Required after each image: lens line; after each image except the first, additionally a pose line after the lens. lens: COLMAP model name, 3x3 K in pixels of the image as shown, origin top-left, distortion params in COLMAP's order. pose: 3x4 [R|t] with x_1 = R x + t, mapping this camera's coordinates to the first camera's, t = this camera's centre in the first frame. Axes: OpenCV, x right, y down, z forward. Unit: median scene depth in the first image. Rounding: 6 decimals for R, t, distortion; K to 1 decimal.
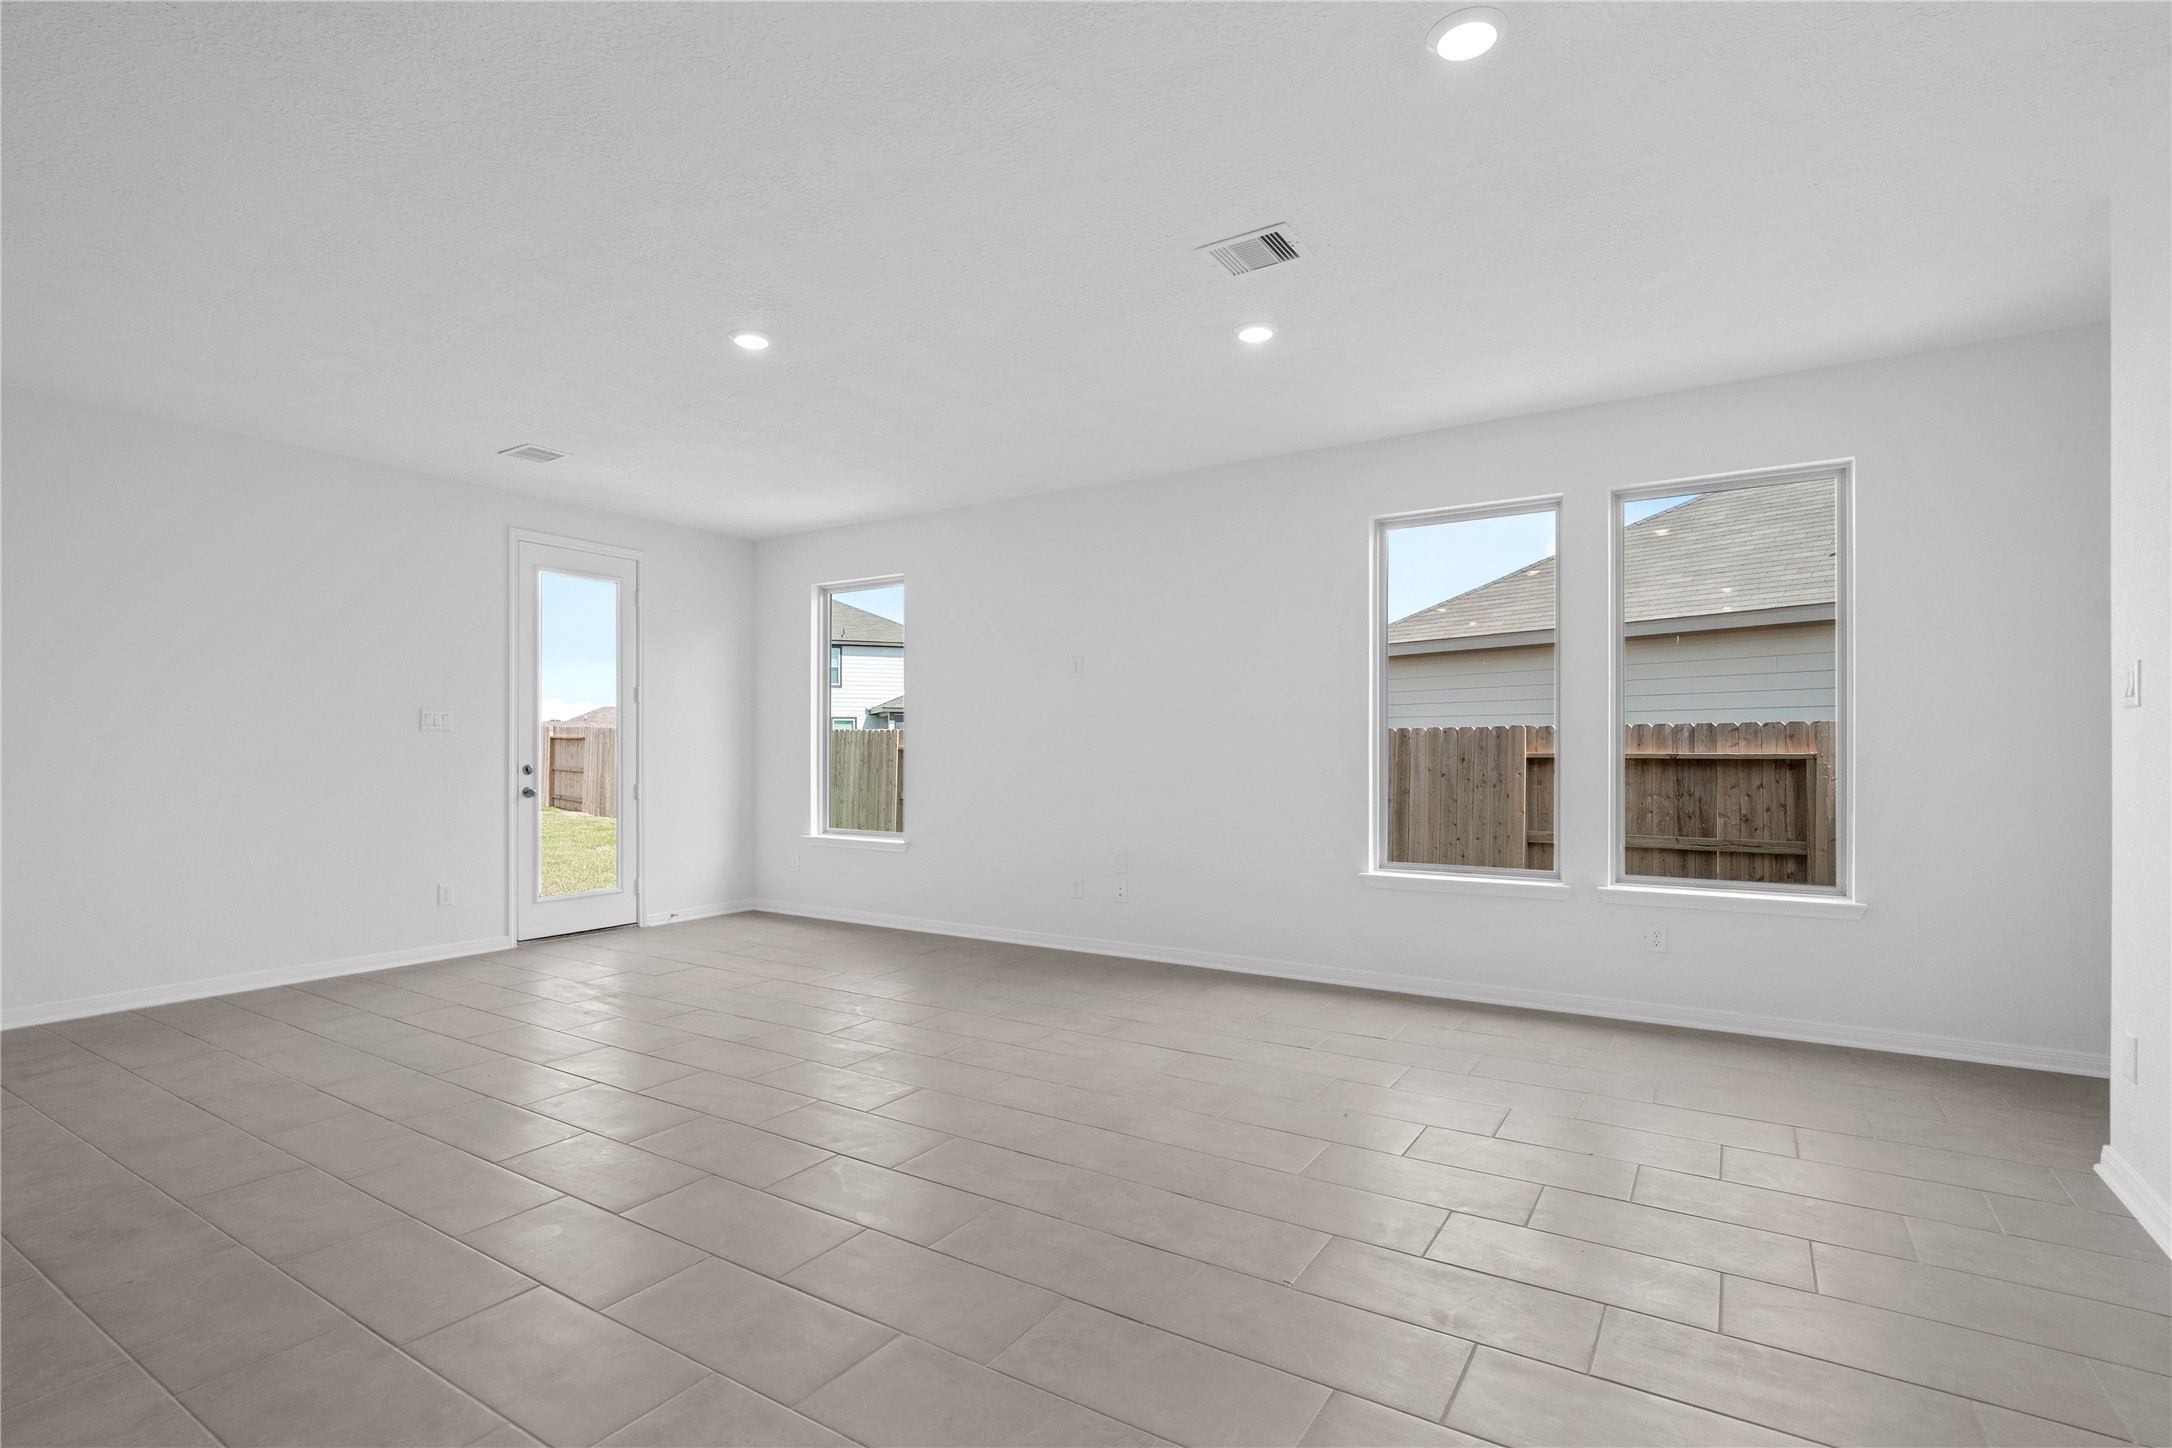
lens RADIAL K [[1041.3, 0, 1070.6], [0, 1041.3, 747.3], [0, 0, 1]] dist [-0.009787, 0.000457]
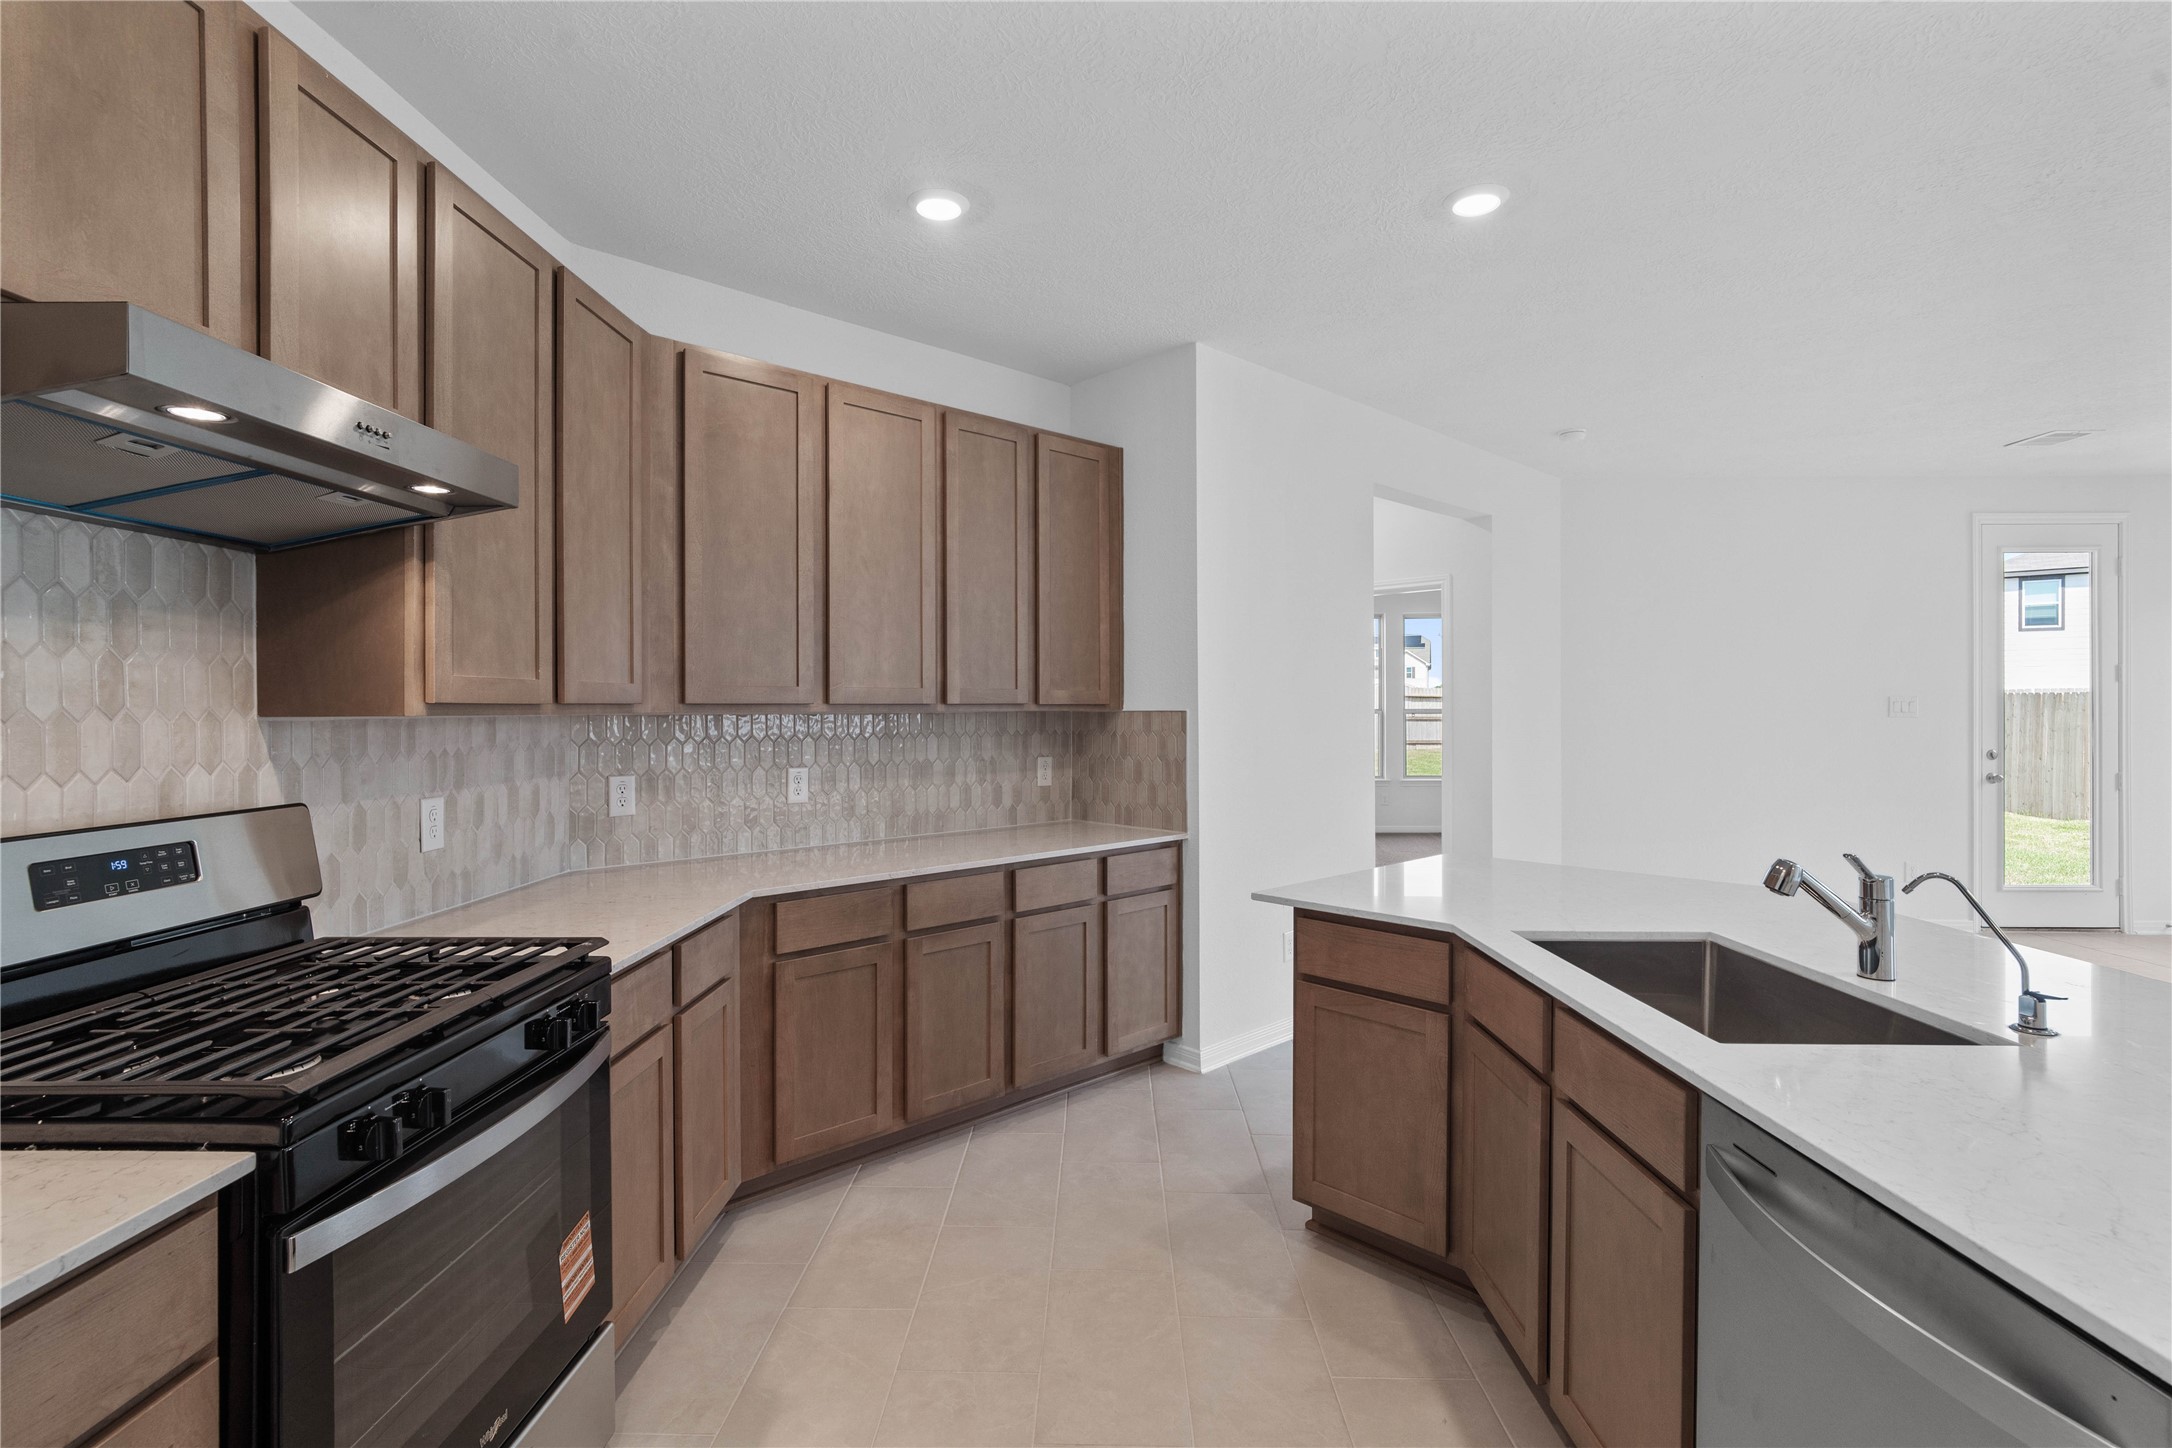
lens RADIAL K [[1020.0, 0, 1081.7], [0, 1020.0, 704.8], [0, 0, 1]] dist [-0.001445, 0.000432]
pose [[0.526559, -0.000690, -0.850138, -0.141534], [0.001837, 0.999998, 0.000327, -0.025514], [0.850137, -0.001734, 0.526559, -0.224428]]
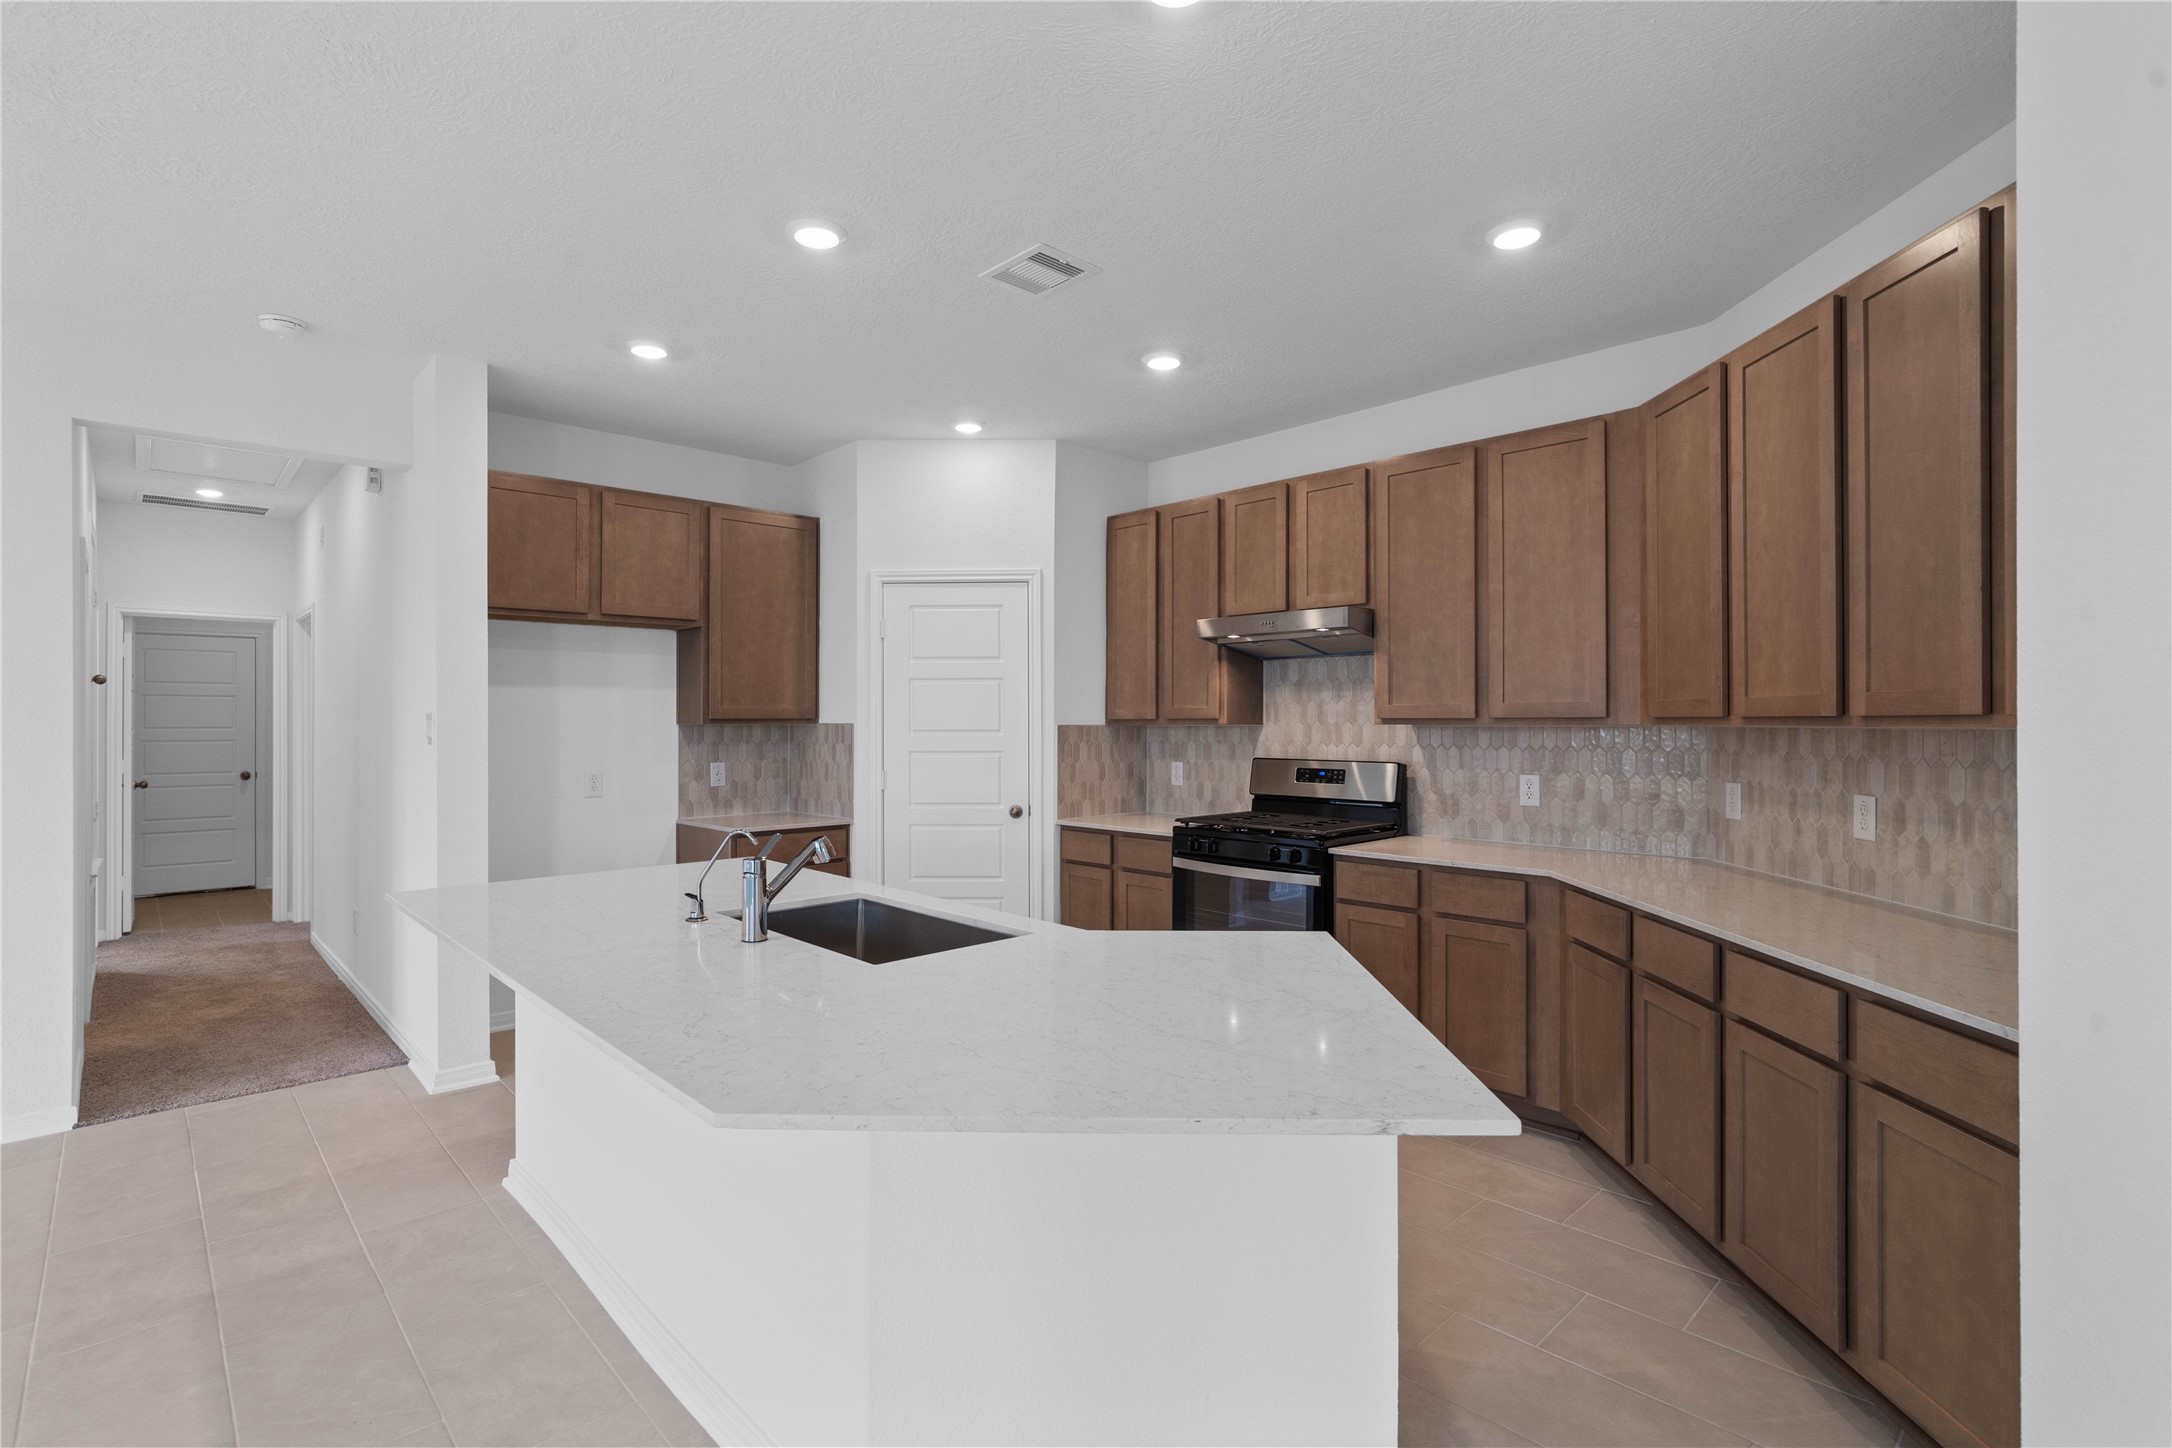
lens RADIAL K [[1022.9, 0, 1077.7], [0, 1022.9, 718.5], [0, 0, 1]] dist [-0.008910, 0.000323]
pose [[-0.973033, 0.002957, 0.230647, -0.434948], [0.002151, 0.999991, -0.003746, -0.024298], [-0.230656, -0.003149, -0.973030, 0.386723]]
